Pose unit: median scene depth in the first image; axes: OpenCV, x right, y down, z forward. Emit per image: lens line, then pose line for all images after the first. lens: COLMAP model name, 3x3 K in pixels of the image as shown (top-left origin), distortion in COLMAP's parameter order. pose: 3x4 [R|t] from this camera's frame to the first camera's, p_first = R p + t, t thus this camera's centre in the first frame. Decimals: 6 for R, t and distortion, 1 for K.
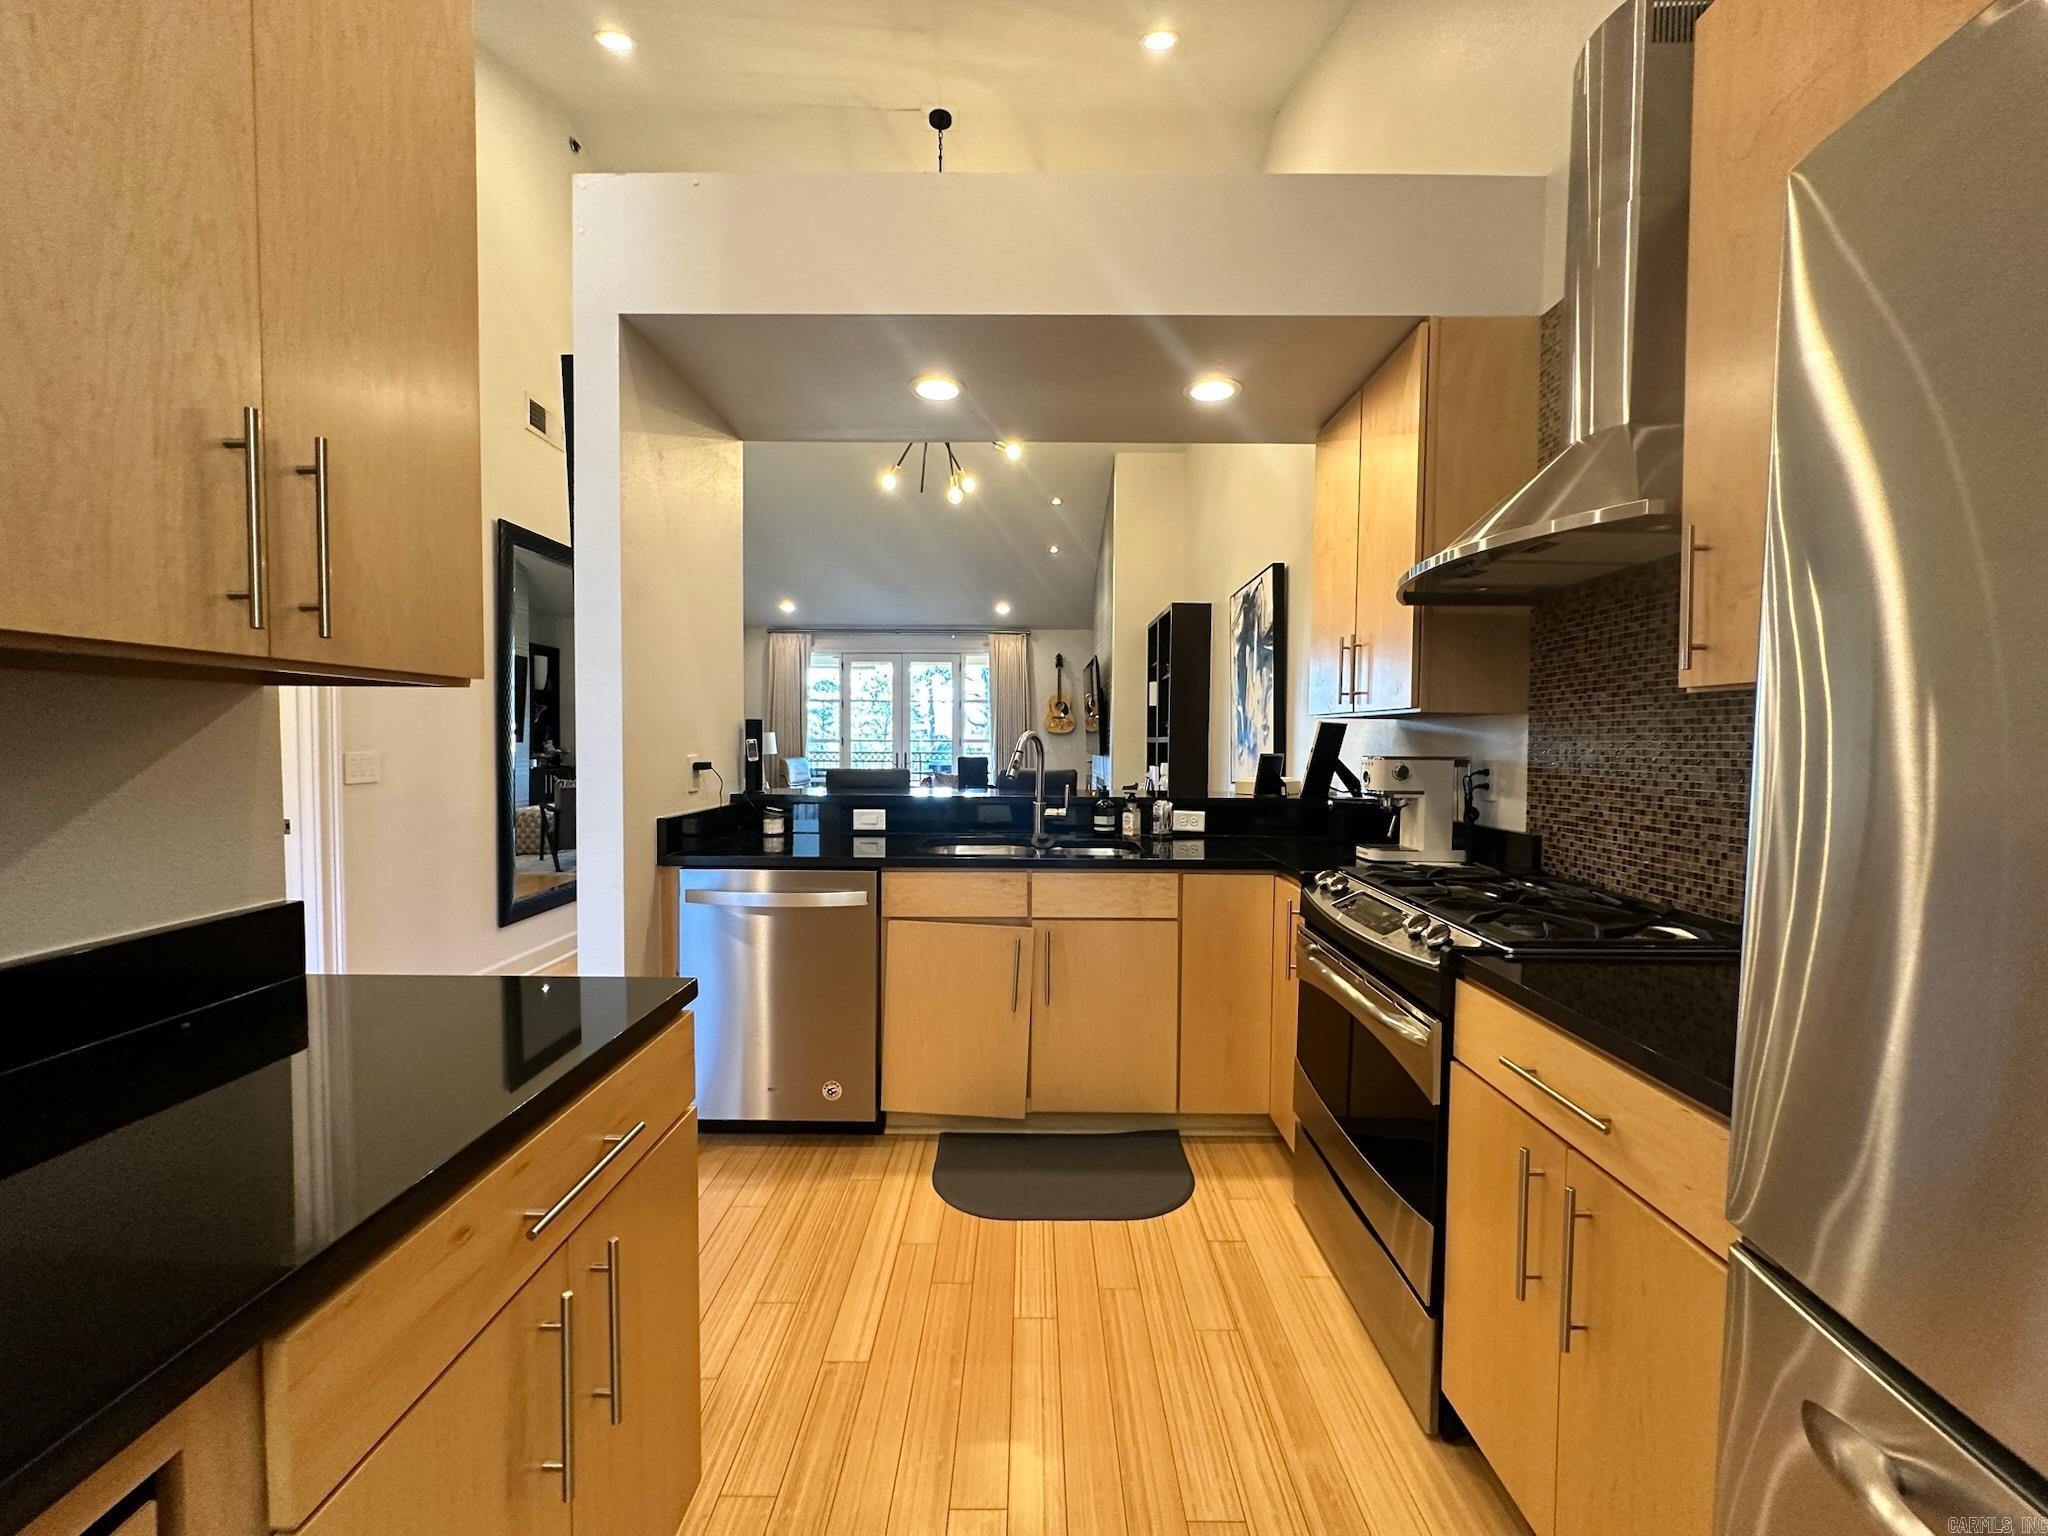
lens RADIAL K [[814.5, 0, 1026.1], [0, 814.5, 767.4], [0, 0, 1]] dist [-0.001455, -0.000117]
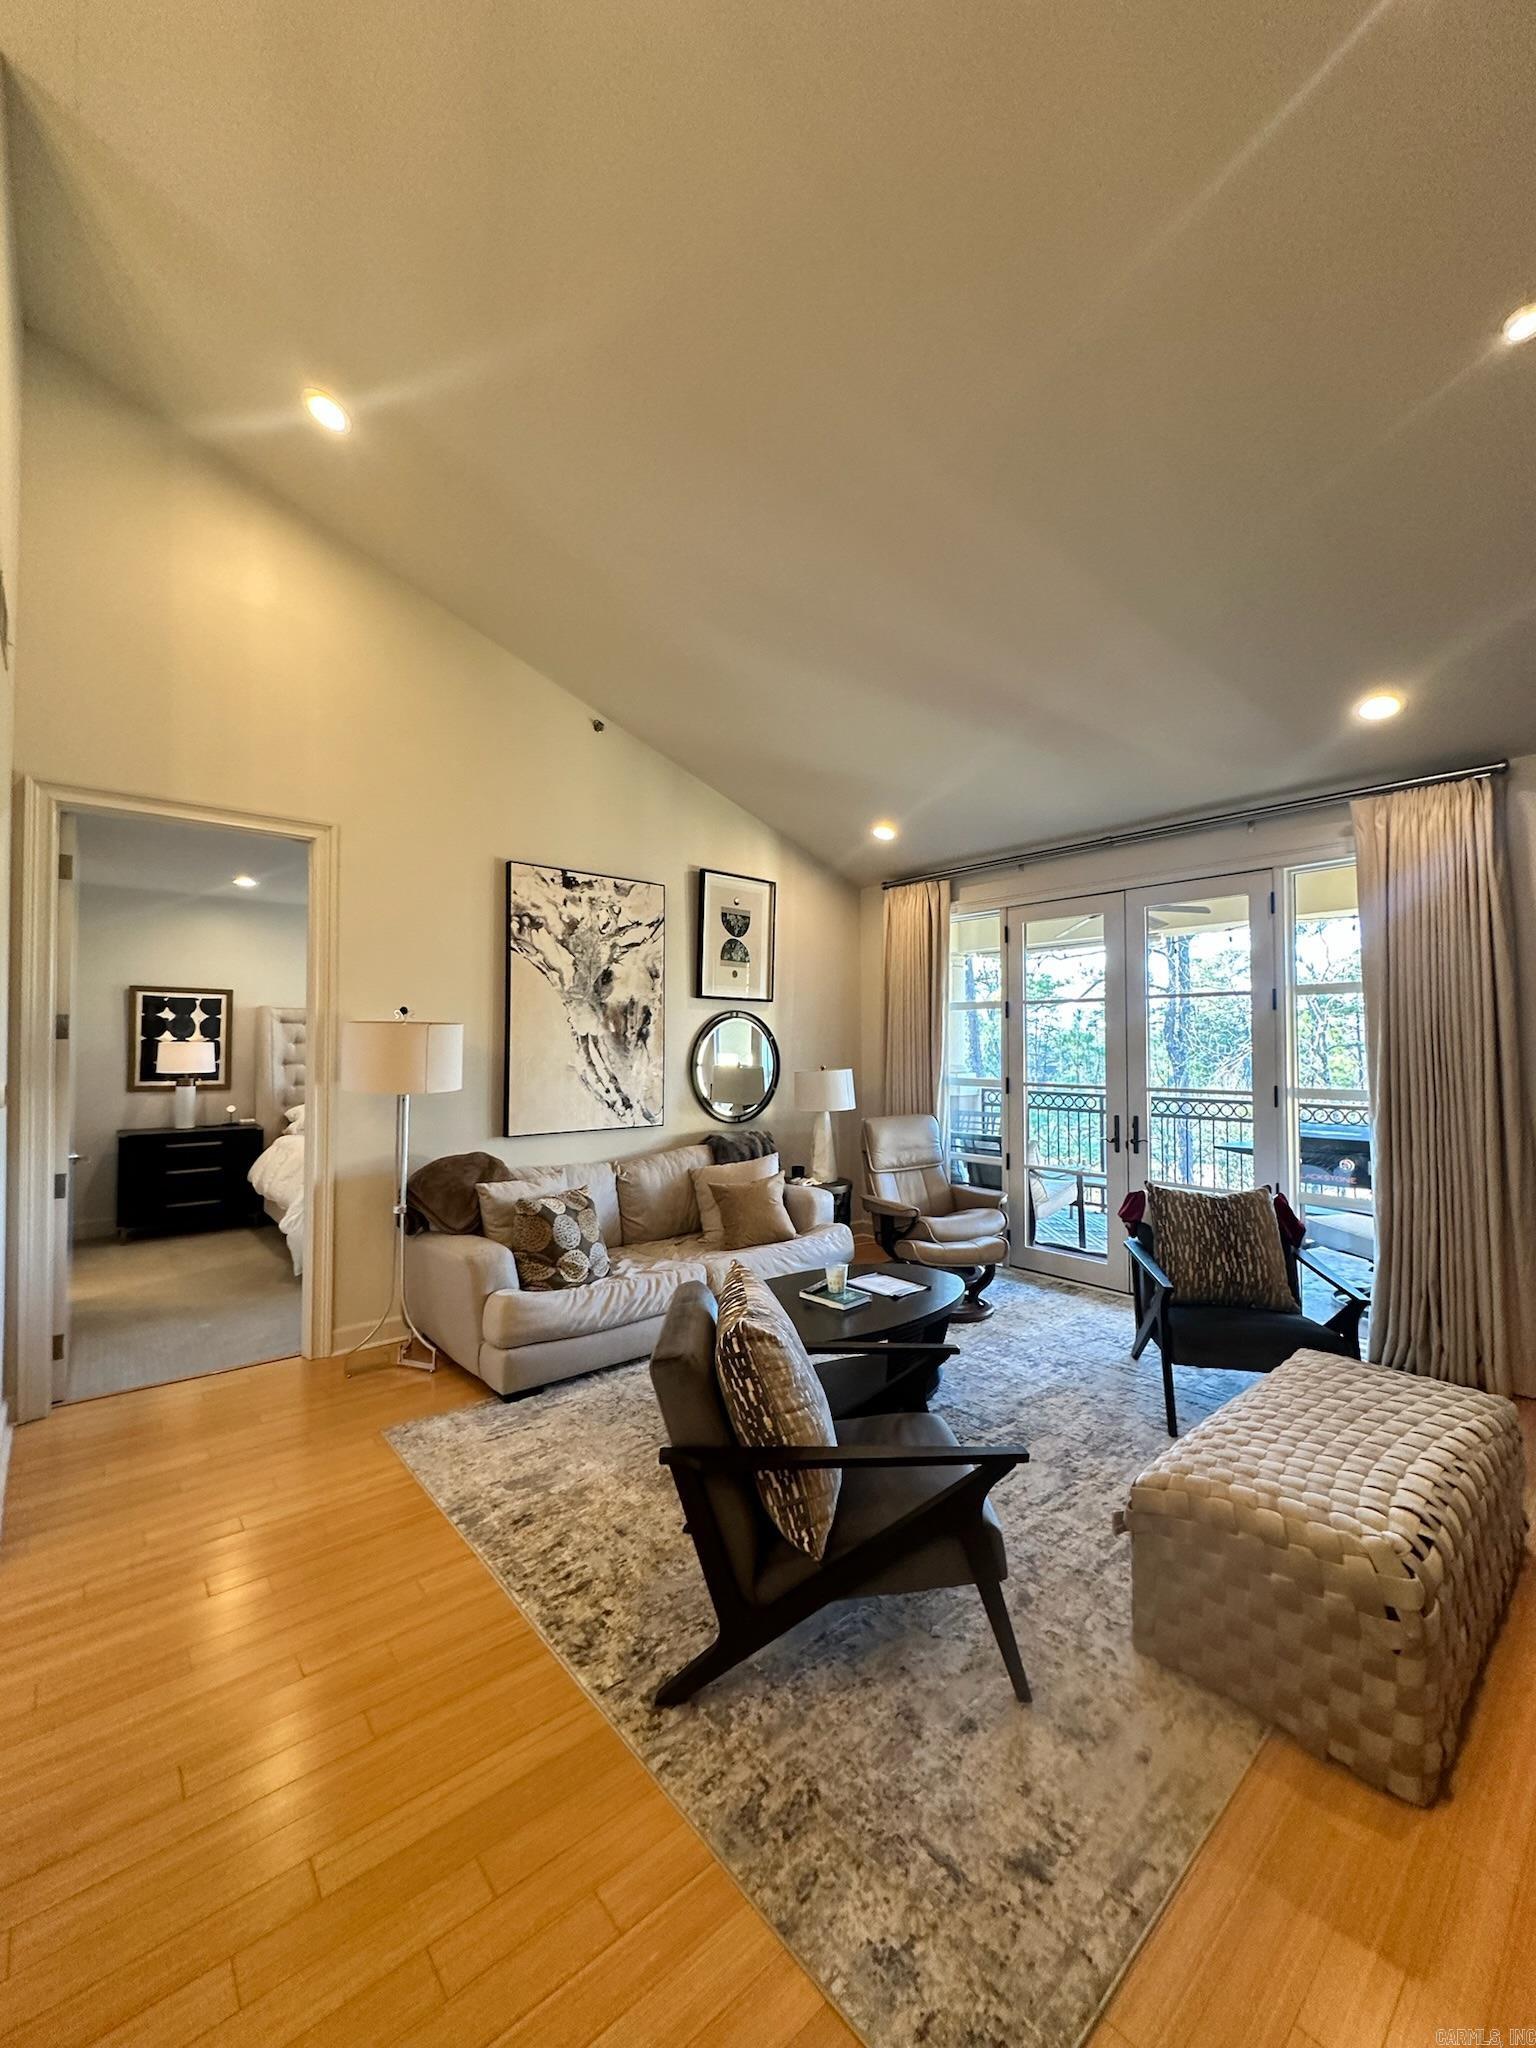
lens RADIAL K [[811.9, 0, 770.4], [0, 811.9, 1027.2], [0, 0, 1]] dist [-0.001030, 0.000176]
pose [[0.661298, -0.022476, -0.749786, 0.080362], [-0.021677, 0.998561, -0.049053, -0.065327], [0.749810, 0.048692, 0.659859, 0.920866]]
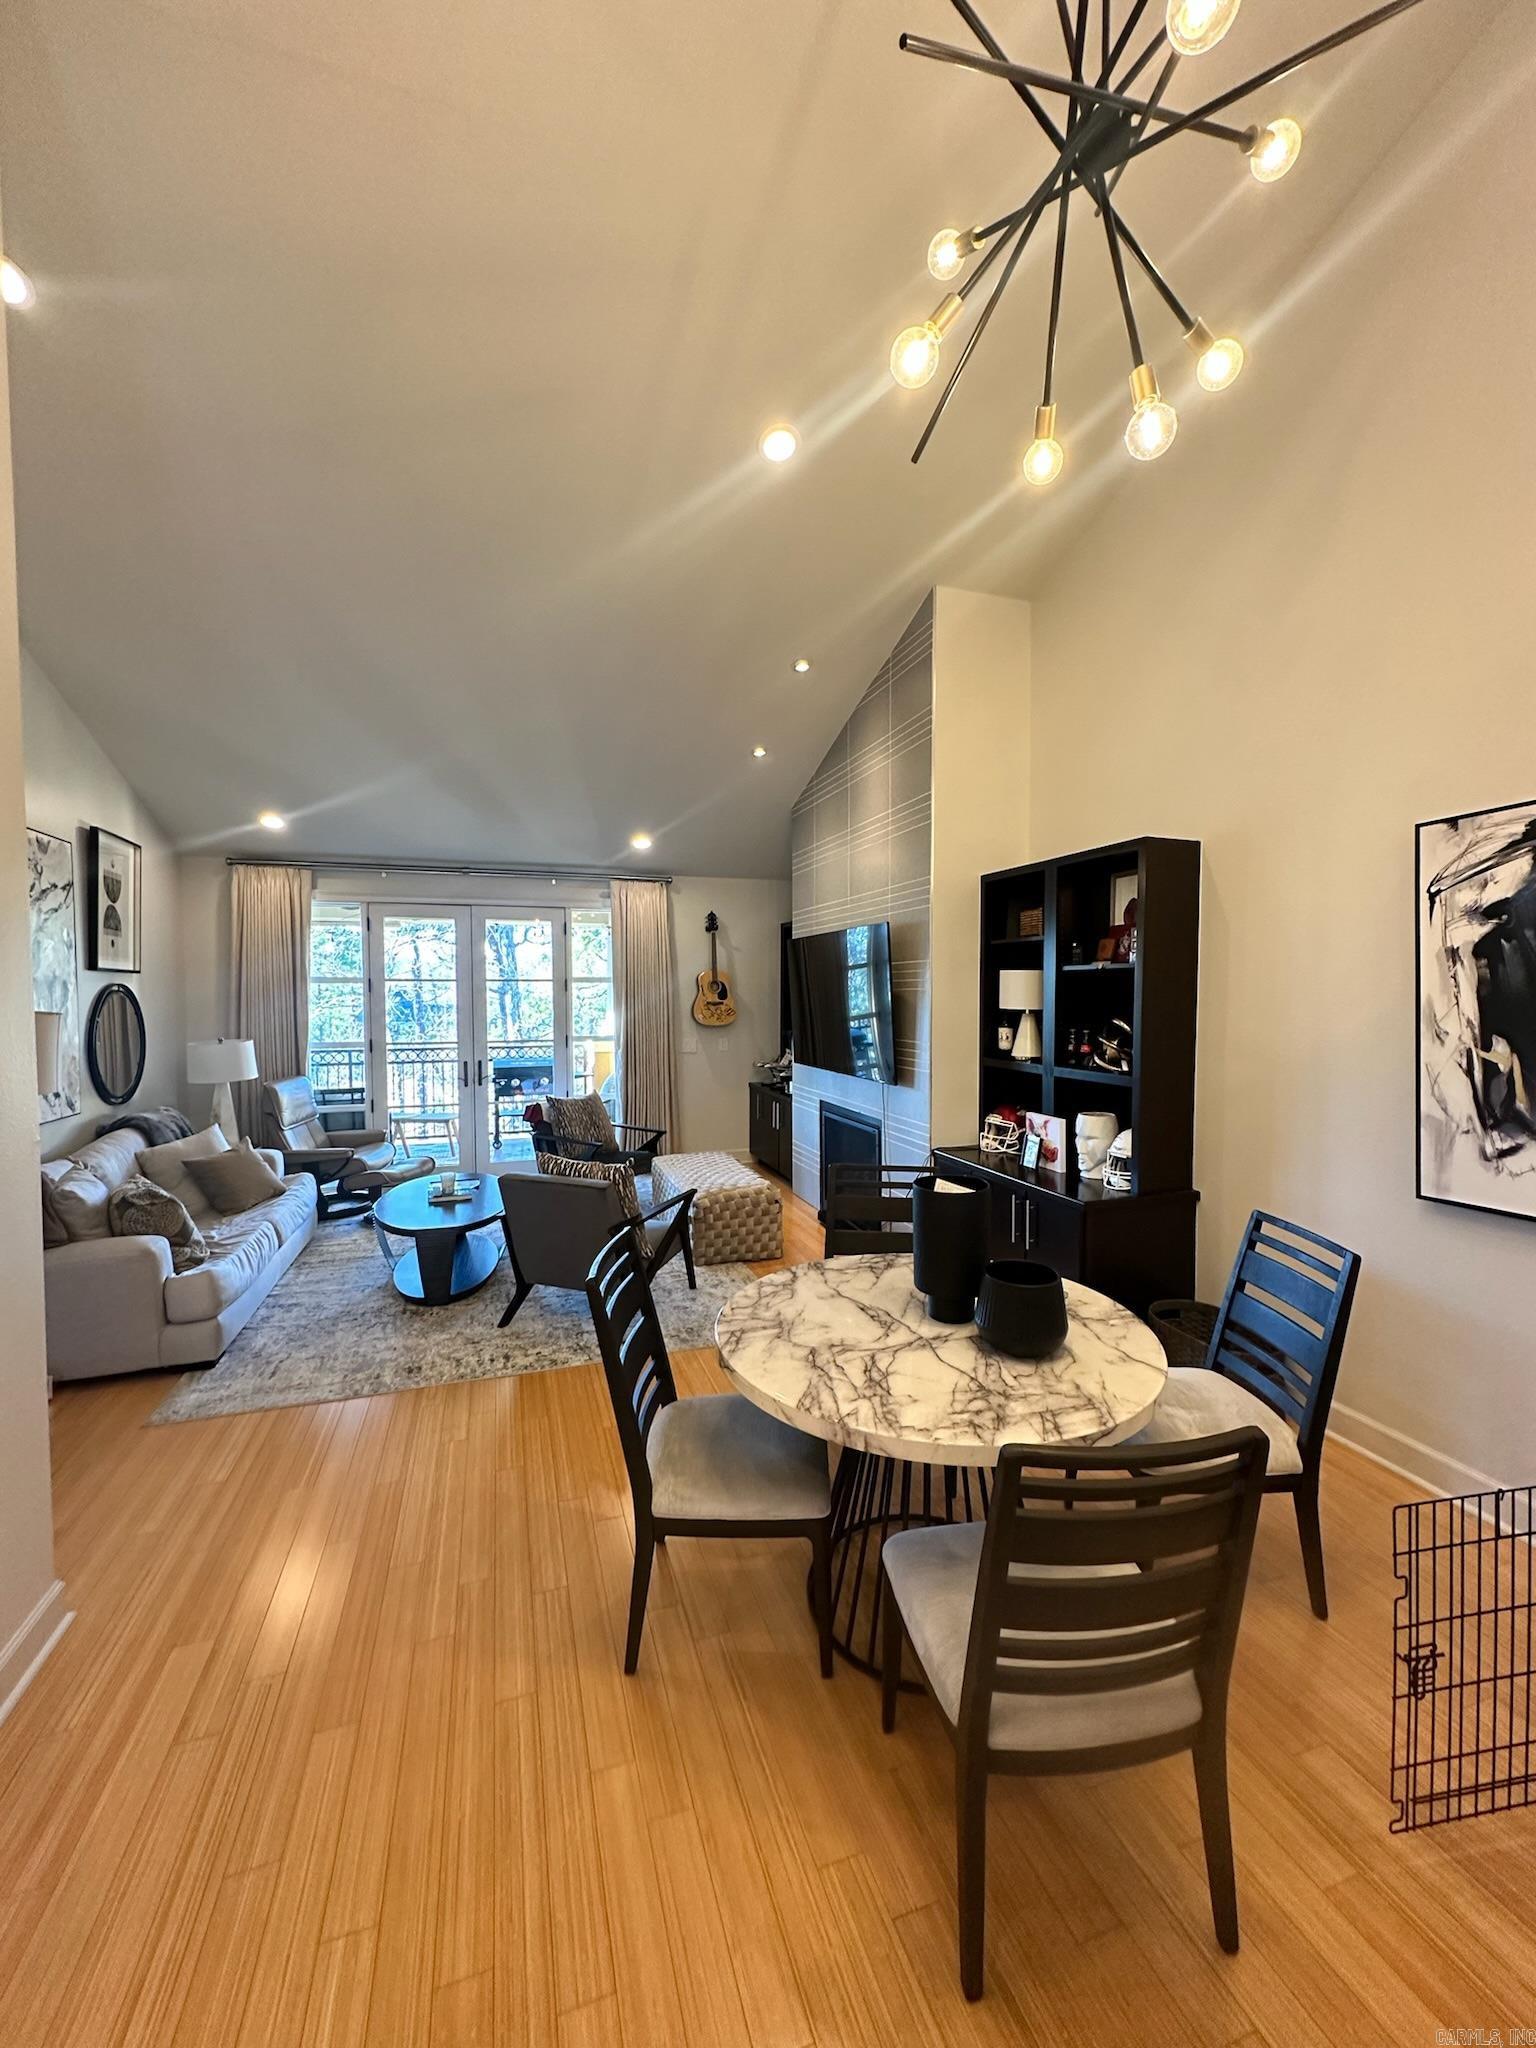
lens RADIAL K [[811.9, 0, 770.4], [0, 811.9, 1027.2], [0, 0, 1]] dist [-0.001030, 0.000176]
pose [[0.945292, -0.022482, 0.325450, -0.226940], [0.019183, 0.999727, 0.013345, -0.079078], [-0.325662, -0.006371, 0.945465, 0.520451]]
